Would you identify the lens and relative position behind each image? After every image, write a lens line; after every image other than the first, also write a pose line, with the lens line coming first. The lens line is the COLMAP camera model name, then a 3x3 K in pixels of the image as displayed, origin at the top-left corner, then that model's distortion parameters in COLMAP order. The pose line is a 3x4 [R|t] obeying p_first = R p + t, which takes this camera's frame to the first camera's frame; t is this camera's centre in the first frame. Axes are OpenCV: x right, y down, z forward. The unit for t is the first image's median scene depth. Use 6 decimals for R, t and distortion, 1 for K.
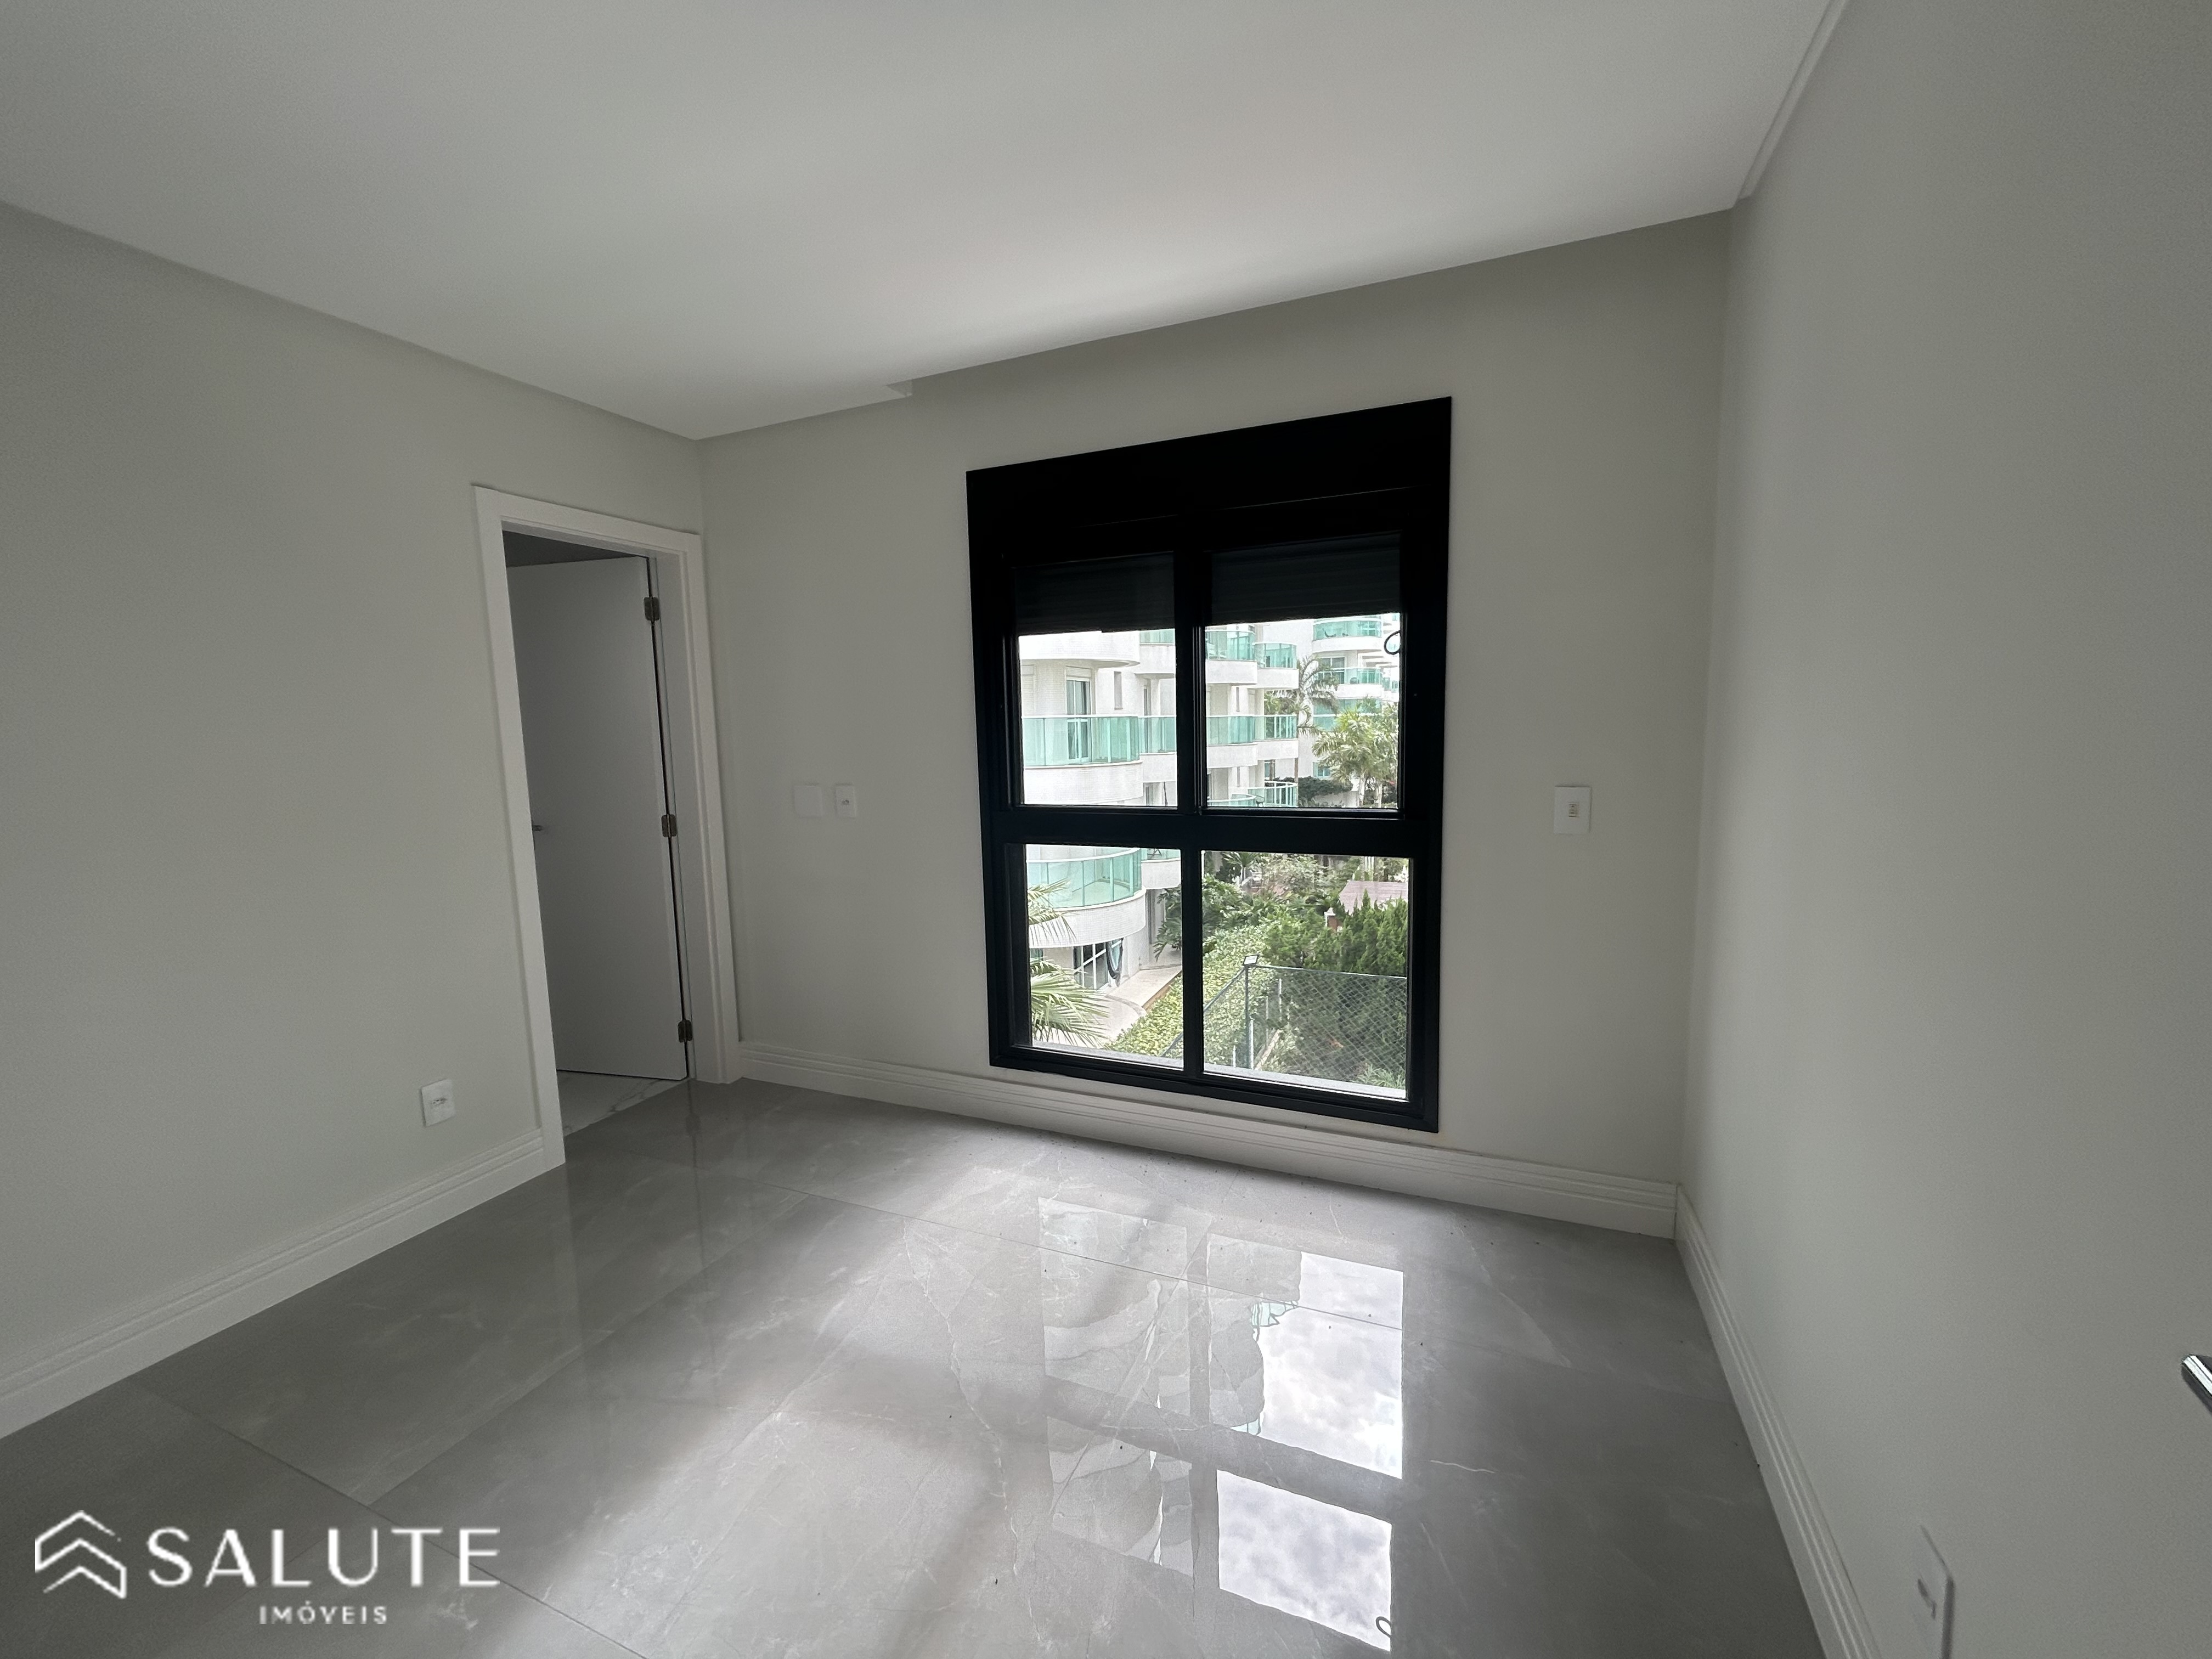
lens RADIAL K [[896.3, 0, 1102.6], [0, 896.3, 822.6], [0, 0, 1]] dist [0.002243, 0.000597]
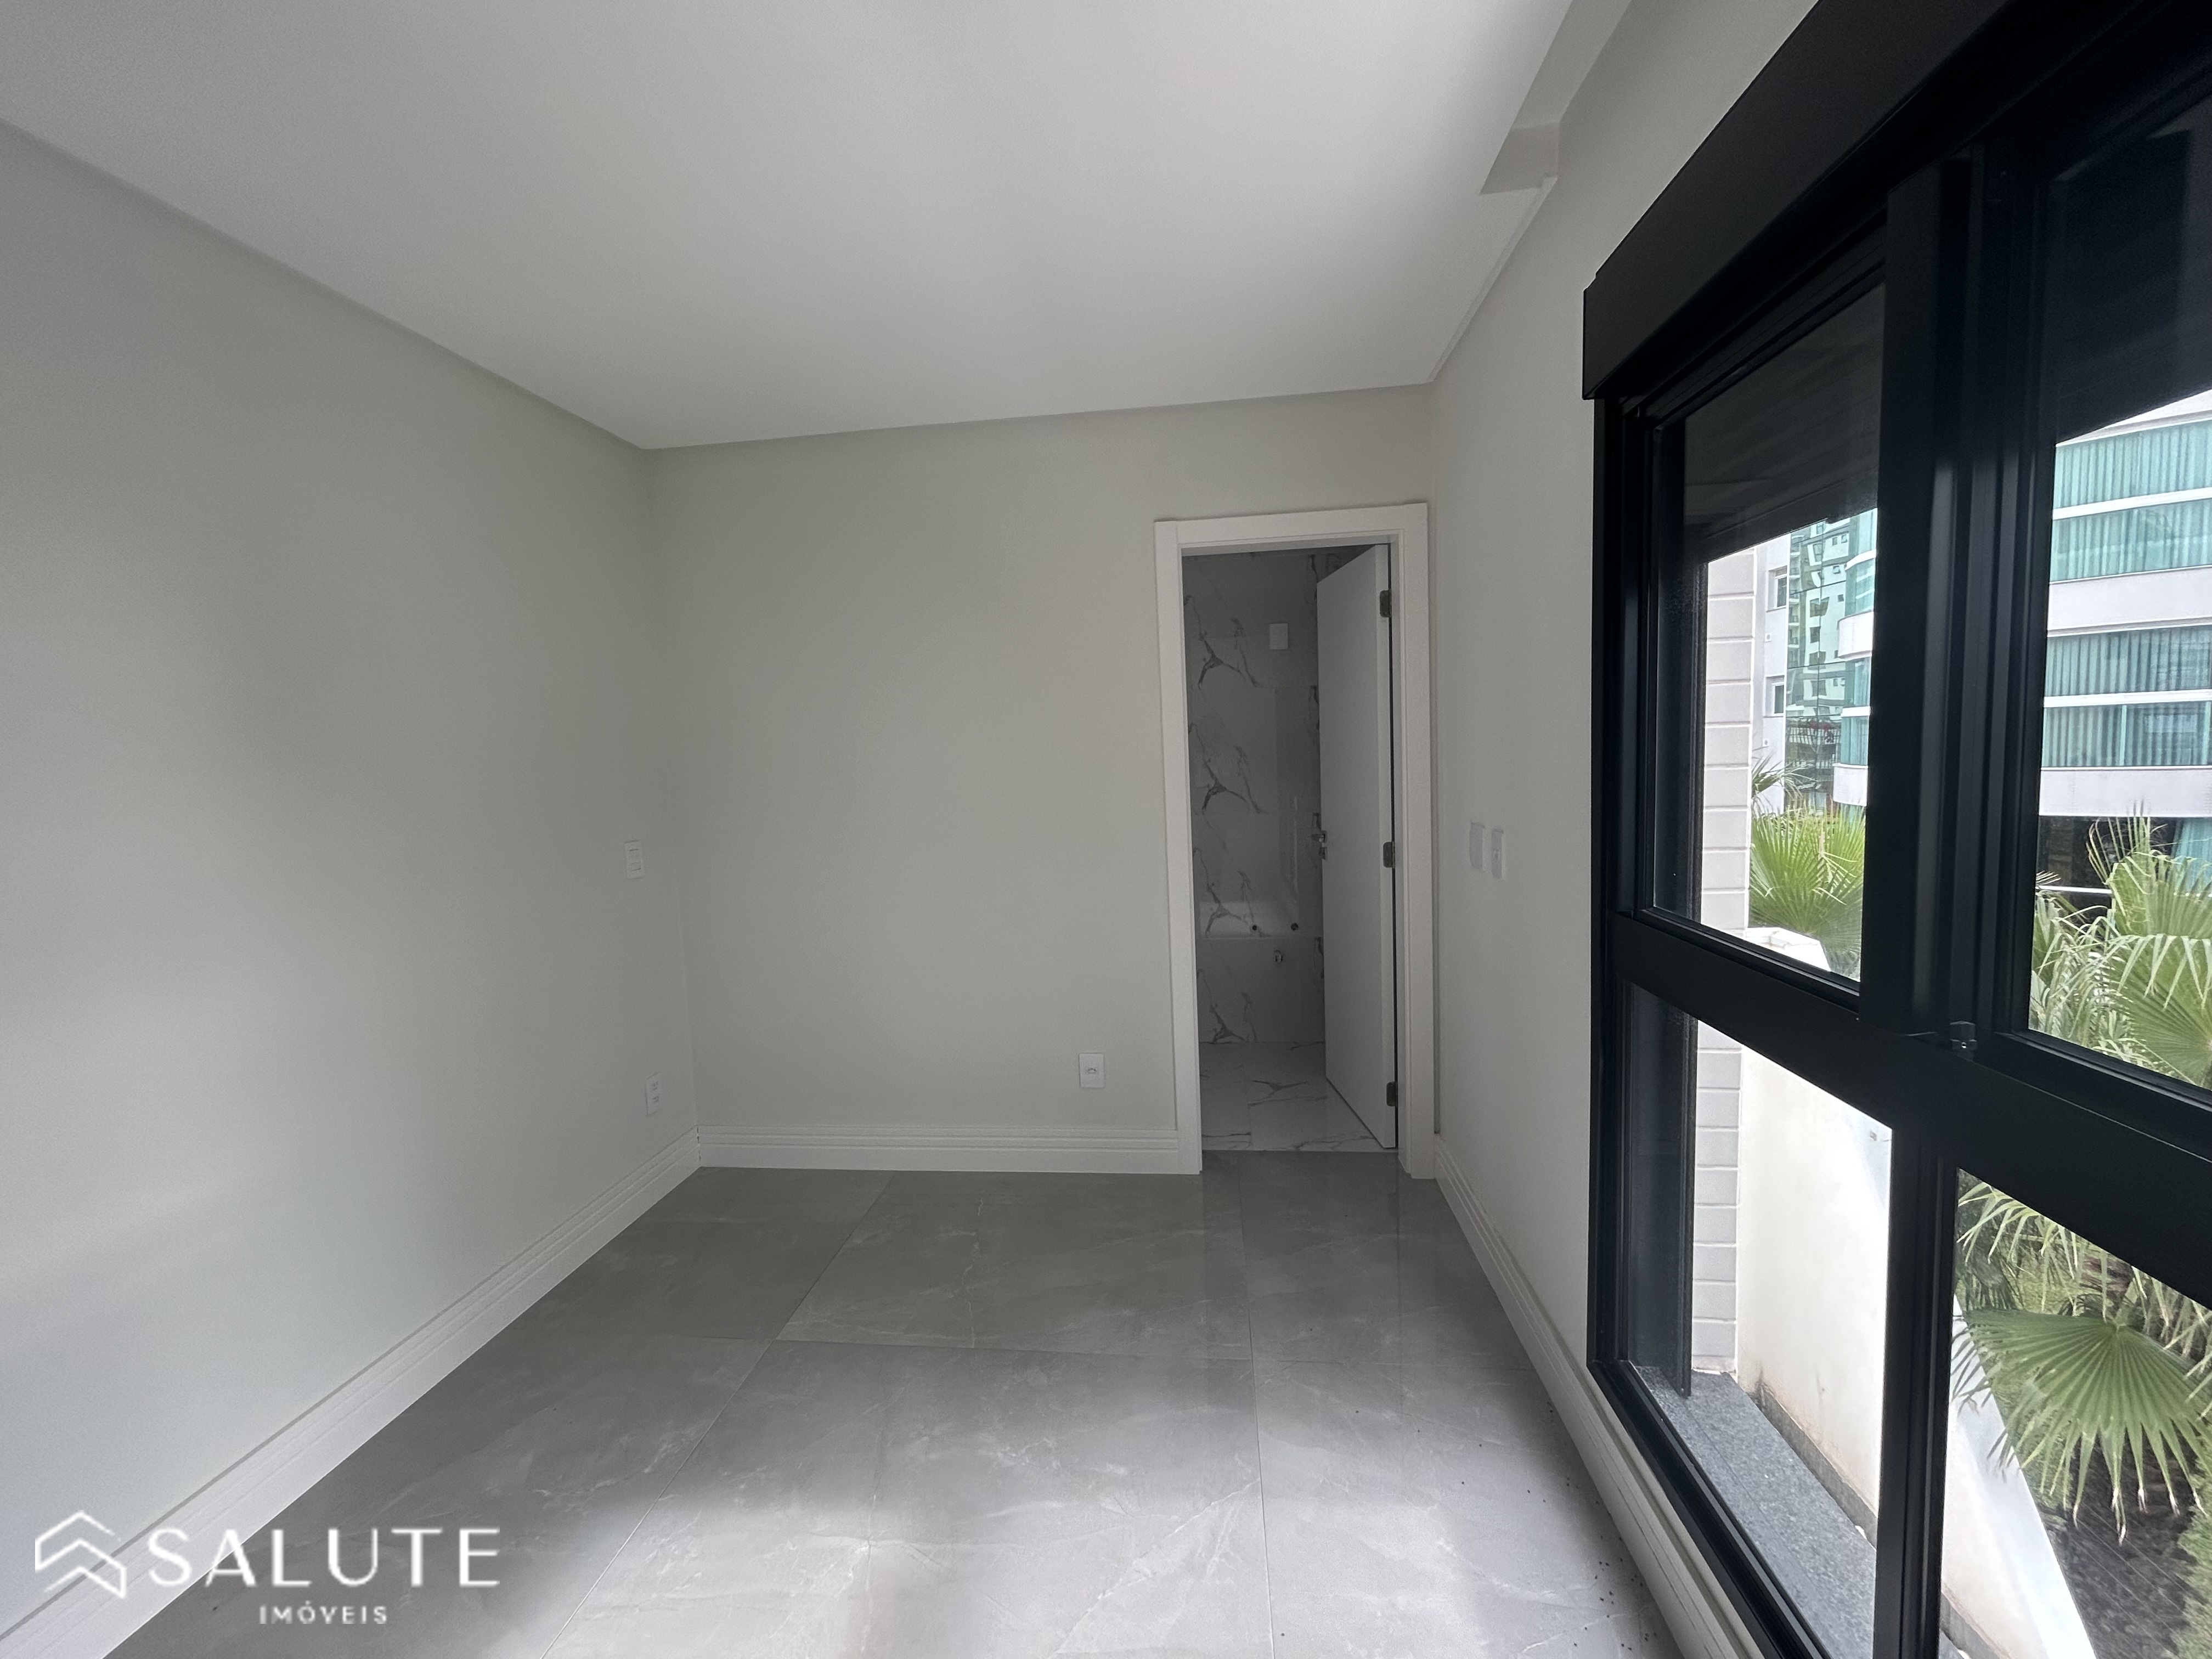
lens RADIAL K [[896.3, 0, 1105.3], [0, 896.3, 826.5], [0, 0, 1]] dist [0.002243, 0.000597]
pose [[0.290088, 0.097157, -0.952055, 0.329541], [-0.075423, 0.994060, 0.078462, -0.092182], [0.954023, 0.049046, 0.295693, 0.638285]]
